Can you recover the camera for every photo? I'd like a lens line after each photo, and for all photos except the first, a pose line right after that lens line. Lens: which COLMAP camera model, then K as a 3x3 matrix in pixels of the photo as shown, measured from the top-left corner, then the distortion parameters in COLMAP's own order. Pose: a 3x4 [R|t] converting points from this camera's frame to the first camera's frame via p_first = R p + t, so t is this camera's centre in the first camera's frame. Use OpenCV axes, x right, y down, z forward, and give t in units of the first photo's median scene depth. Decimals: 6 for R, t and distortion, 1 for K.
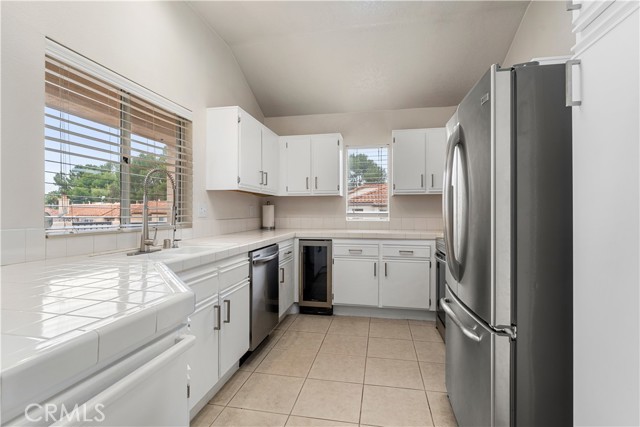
lens RADIAL K [[306.7, 0, 324.2], [0, 306.7, 211.5], [0, 0, 1]] dist [-0.004951, -0.000196]
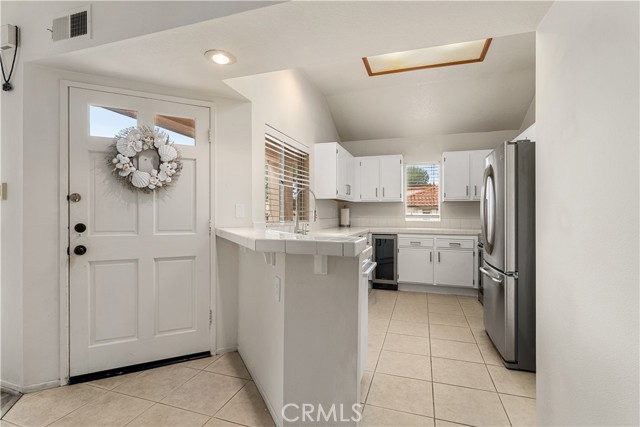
lens RADIAL K [[306.7, 0, 322.5], [0, 306.7, 209.0], [0, 0, 1]] dist [-0.004951, -0.000196]
pose [[0.991737, 0.002419, -0.128268, -0.130315], [-0.004062, 0.999913, -0.012549, -0.002082], [0.128227, 0.012967, 0.991660, -0.390697]]
